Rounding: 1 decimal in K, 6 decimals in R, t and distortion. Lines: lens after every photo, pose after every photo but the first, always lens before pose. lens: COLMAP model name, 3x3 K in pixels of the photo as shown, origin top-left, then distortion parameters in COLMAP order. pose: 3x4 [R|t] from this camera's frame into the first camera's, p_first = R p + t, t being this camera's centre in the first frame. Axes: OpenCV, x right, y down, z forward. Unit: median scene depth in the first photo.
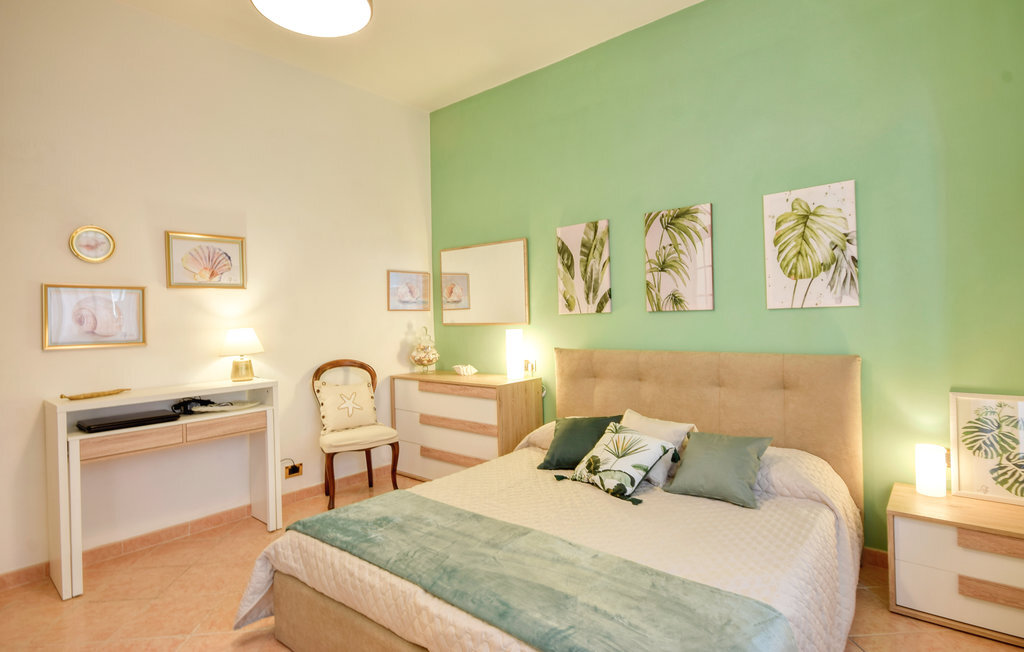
lens RADIAL K [[512.3, 0, 511.6], [0, 512.3, 315.1], [0, 0, 1]] dist [0.001979, 0.000380]
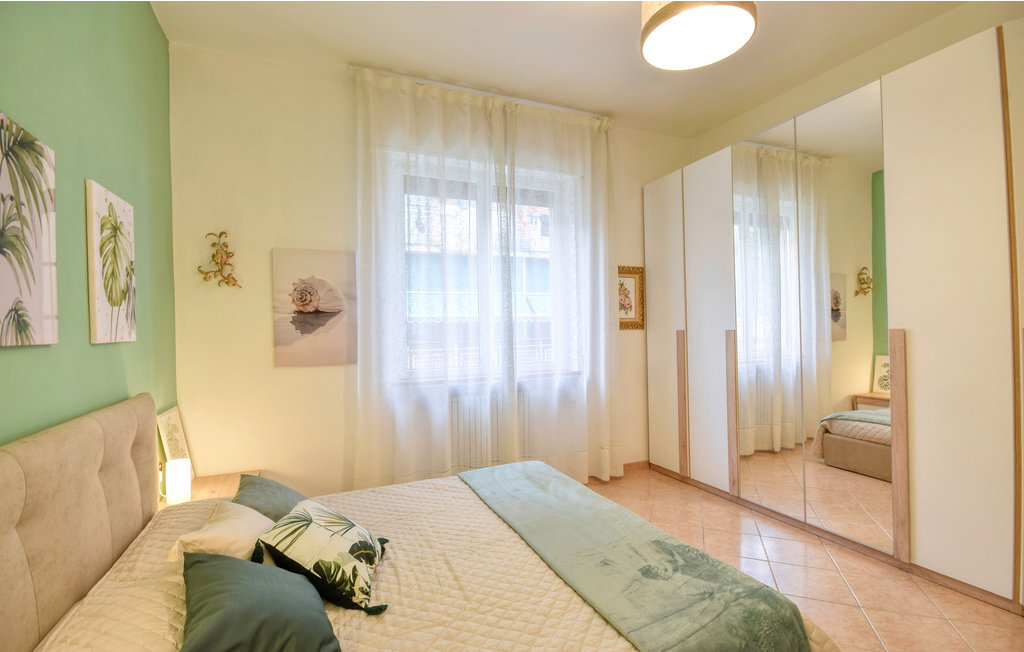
lens RADIAL K [[448.3, 0, 507.3], [0, 448.3, 330.7], [0, 0, 1]] dist [0.000763, -0.011774]
pose [[-0.892610, 0.041967, 0.448871, -0.237015], [0.041837, 0.999072, -0.010212, 0.000067], [-0.448883, 0.009664, -0.893538, 1.130821]]
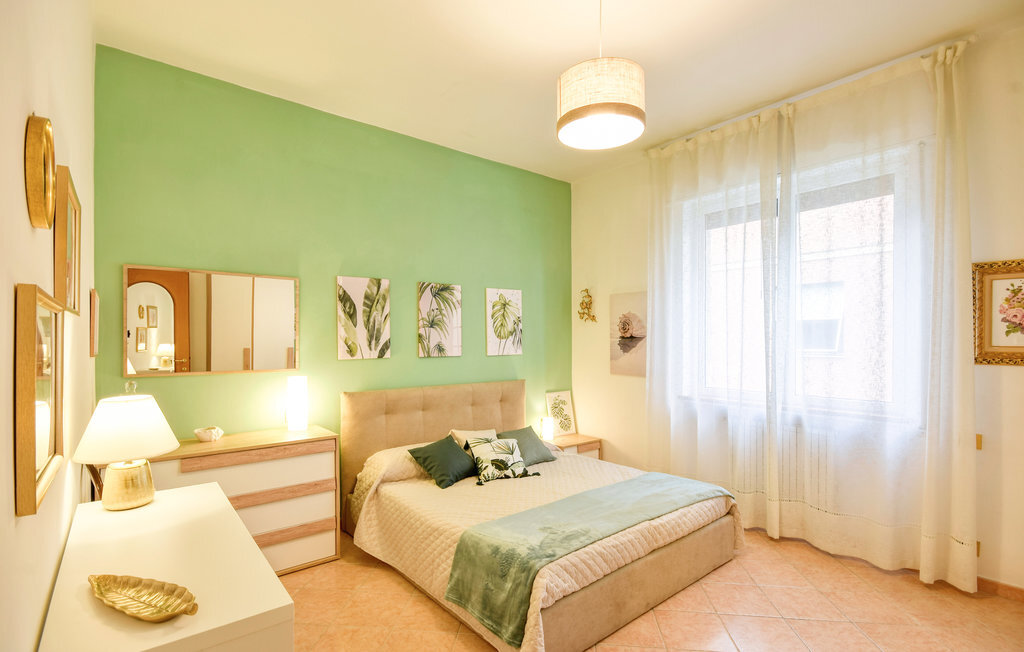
lens RADIAL K [[476.6, 0, 509.4], [0, 476.6, 342.3], [0, 0, 1]] dist [-0.012114, 0.000084]
pose [[0.194372, 0.020531, 0.980713, -0.900068], [-0.003143, 0.999789, -0.020307, -0.021274], [-0.980923, 0.000865, 0.194396, 0.549089]]
